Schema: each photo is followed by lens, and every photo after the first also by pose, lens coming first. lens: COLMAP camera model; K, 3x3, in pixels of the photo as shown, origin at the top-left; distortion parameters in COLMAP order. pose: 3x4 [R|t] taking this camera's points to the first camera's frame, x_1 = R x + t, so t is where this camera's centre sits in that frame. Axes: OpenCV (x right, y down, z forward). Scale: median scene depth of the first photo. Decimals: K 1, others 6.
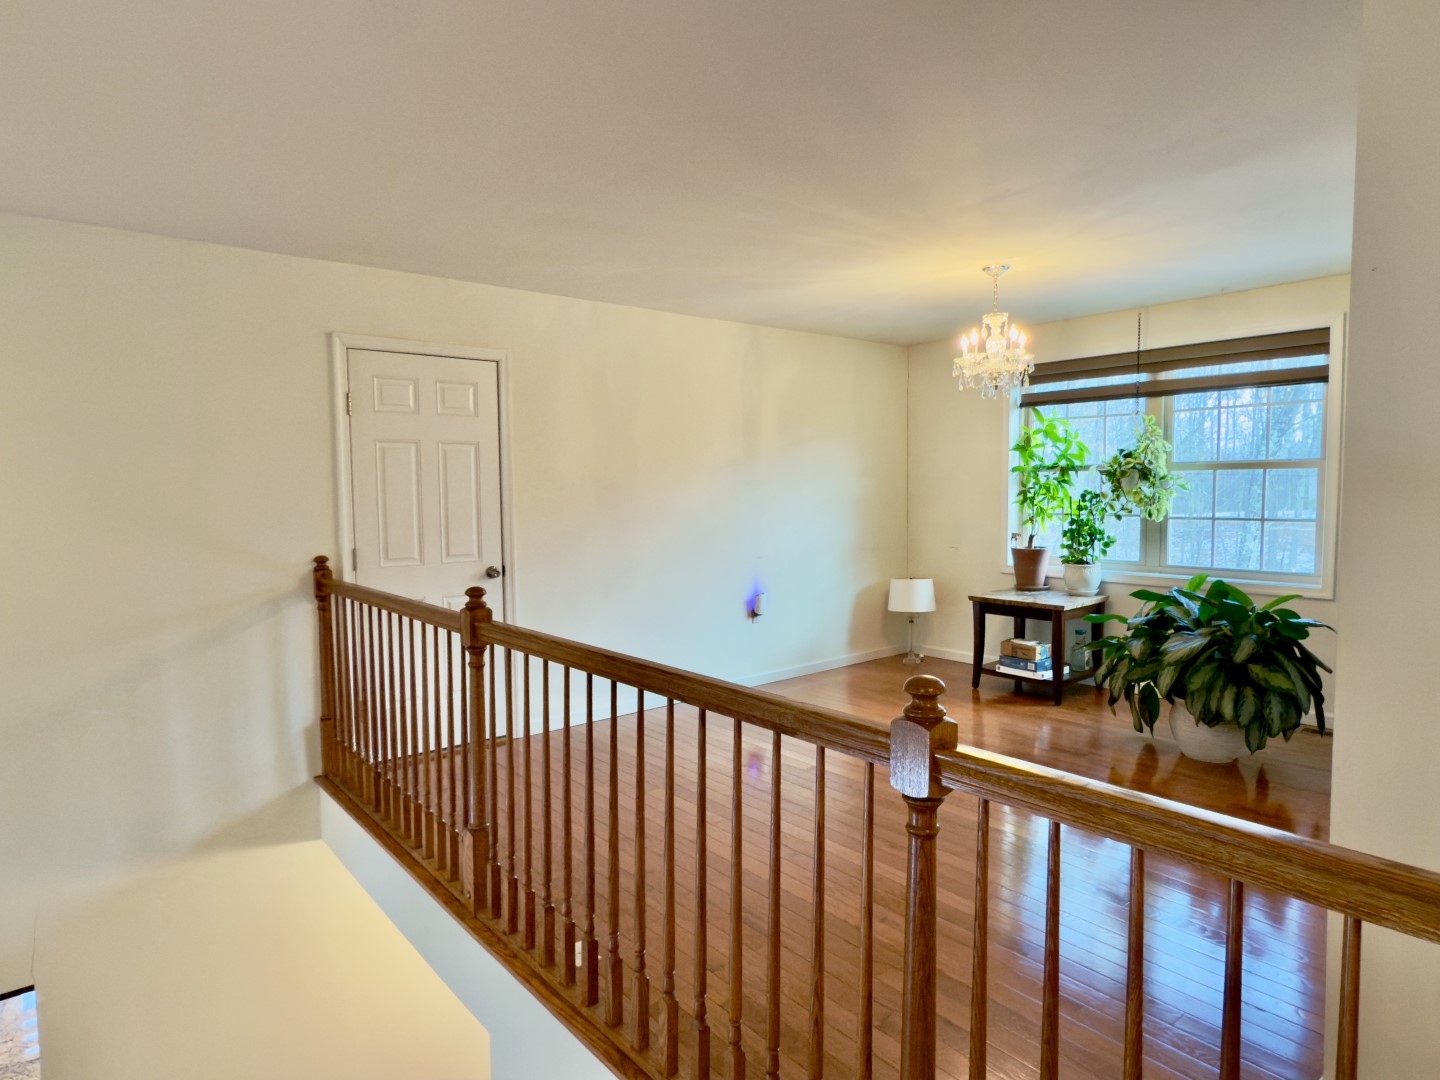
lens RADIAL K [[839.9, 0, 722.3], [0, 839.9, 539.2], [0, 0, 1]] dist [-0.000919, 0.000584]
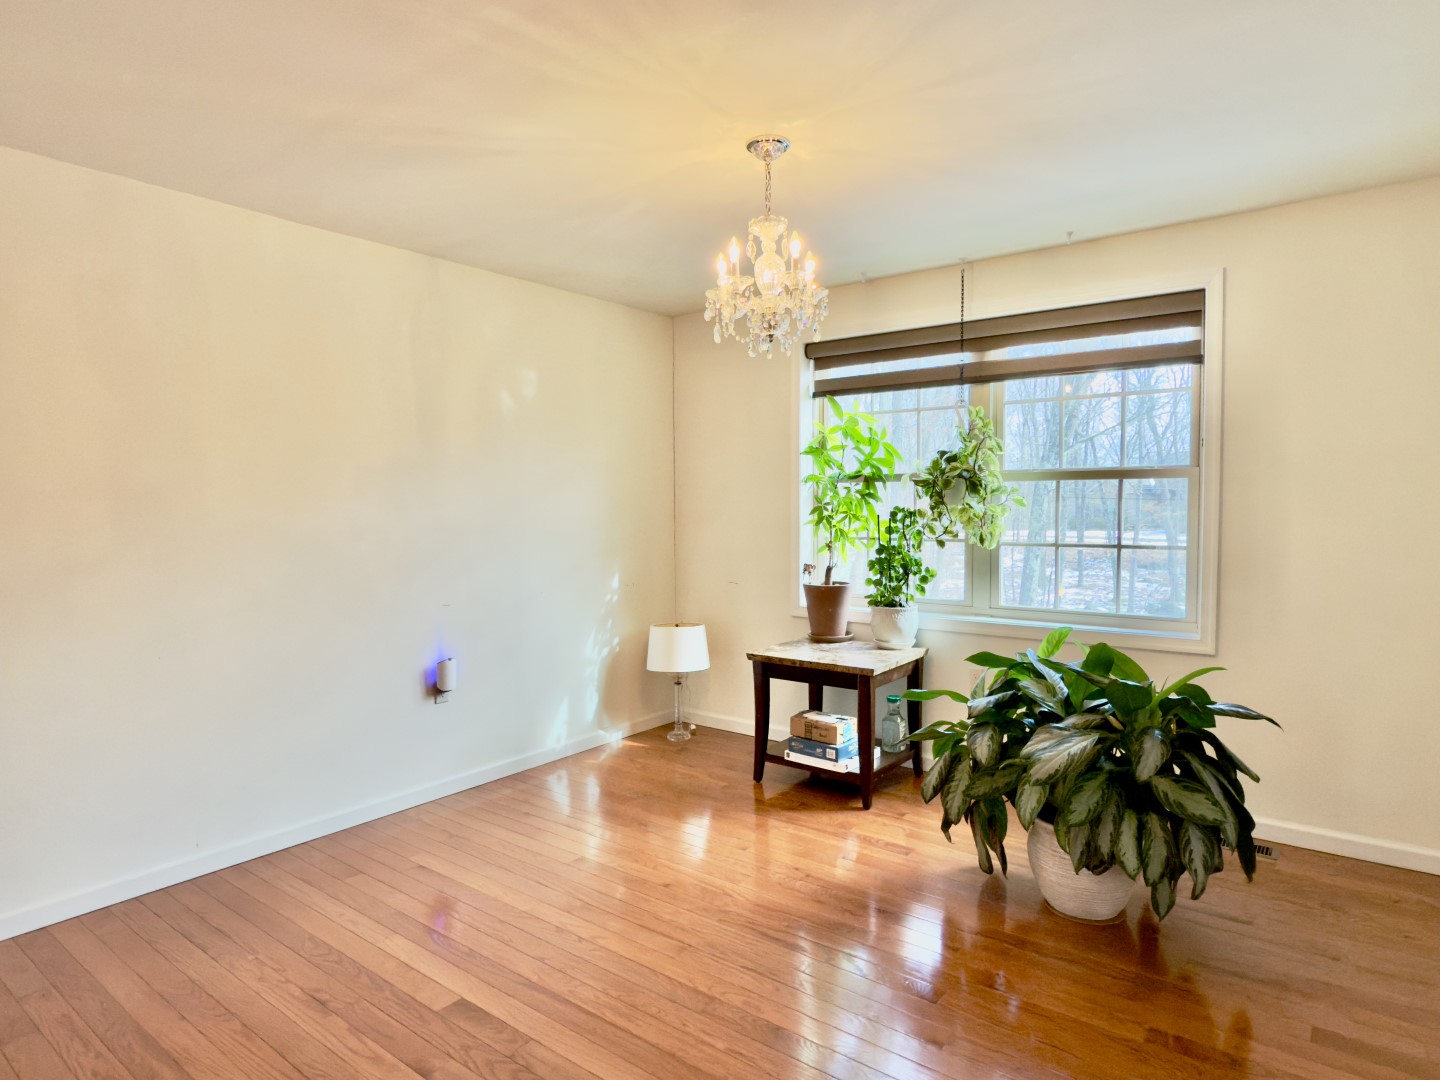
lens RADIAL K [[839.9, 0, 718.5], [0, 839.9, 541.2], [0, 0, 1]] dist [-0.000919, 0.000584]
pose [[0.976035, -0.005057, 0.217553, 0.120871], [0.009477, 0.999769, -0.019278, -0.015705], [-0.217406, 0.020878, 0.975858, 0.322275]]
